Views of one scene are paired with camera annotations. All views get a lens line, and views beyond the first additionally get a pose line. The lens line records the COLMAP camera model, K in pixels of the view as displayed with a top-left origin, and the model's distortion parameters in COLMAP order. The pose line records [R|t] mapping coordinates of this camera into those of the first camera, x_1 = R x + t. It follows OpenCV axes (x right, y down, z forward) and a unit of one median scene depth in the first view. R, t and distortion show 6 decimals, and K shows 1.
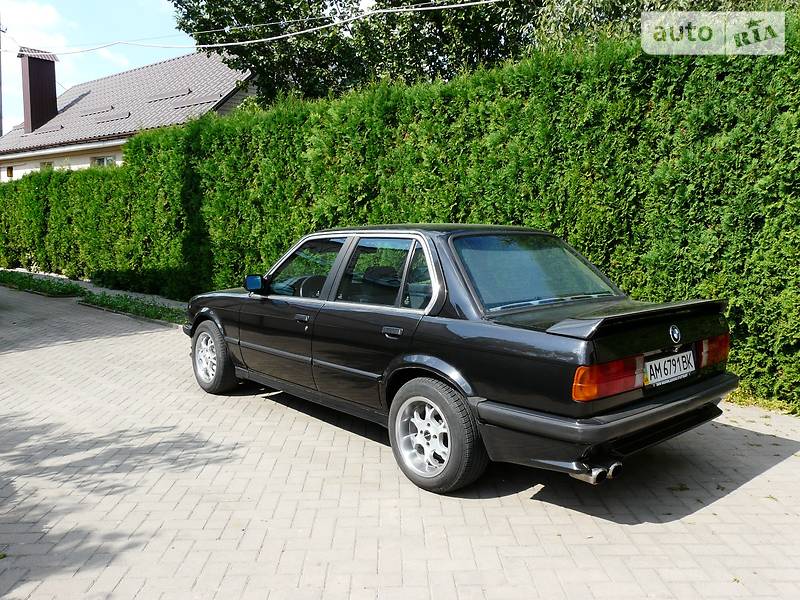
lens RADIAL K [[661.7, 0, 395.4], [0, 661.7, 303.4], [0, 0, 1]] dist [-0.083903, 0.108169]
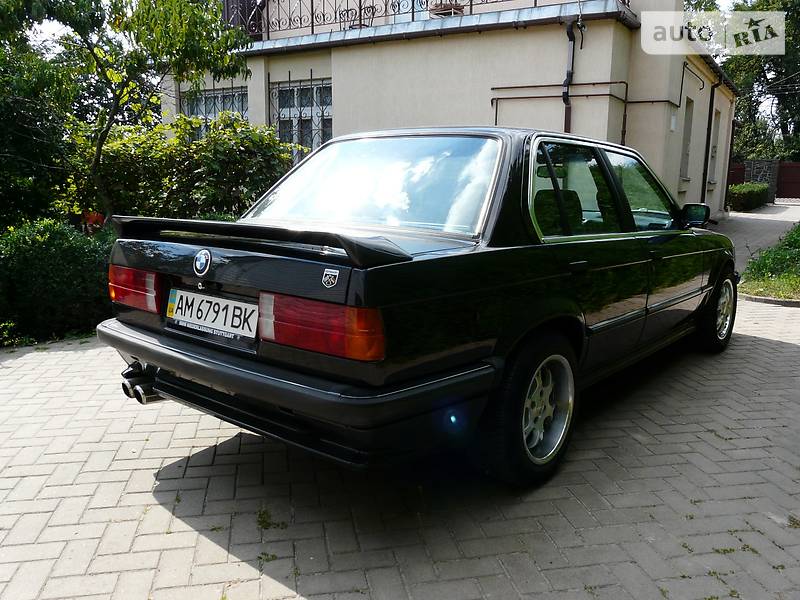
lens RADIAL K [[661.7, 0, 395.4], [0, 661.7, 303.4], [0, 0, 1]] dist [-0.083903, 0.108169]
pose [[0.167881, 0.176656, -0.969850, 1.086117], [-0.124494, 0.979735, 0.156907, -0.042651], [0.977915, 0.094398, 0.186472, 1.026834]]
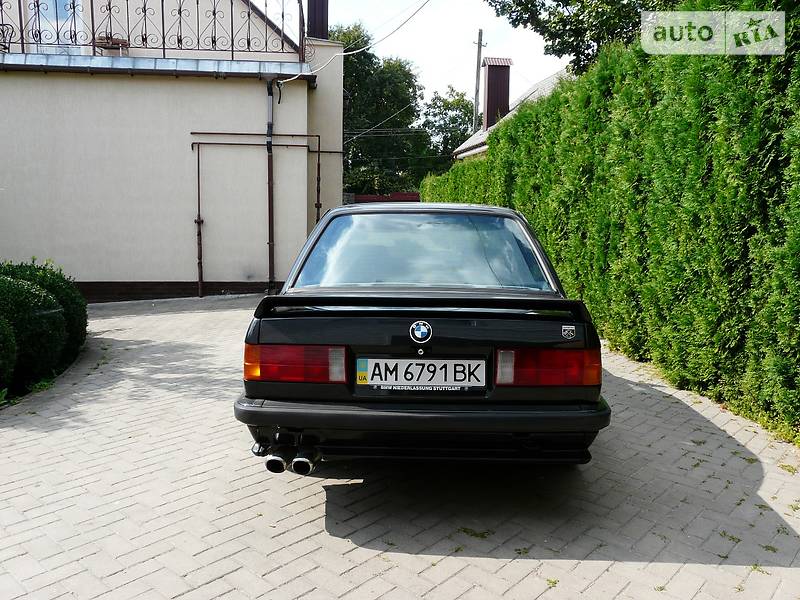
lens RADIAL K [[661.7, 0, 395.4], [0, 661.7, 303.4], [0, 0, 1]] dist [-0.083903, 0.108169]
pose [[0.729334, 0.093641, -0.677719, 0.915288], [-0.083477, 0.995368, 0.047695, -0.024030], [0.679046, 0.021788, 0.733773, 0.359954]]
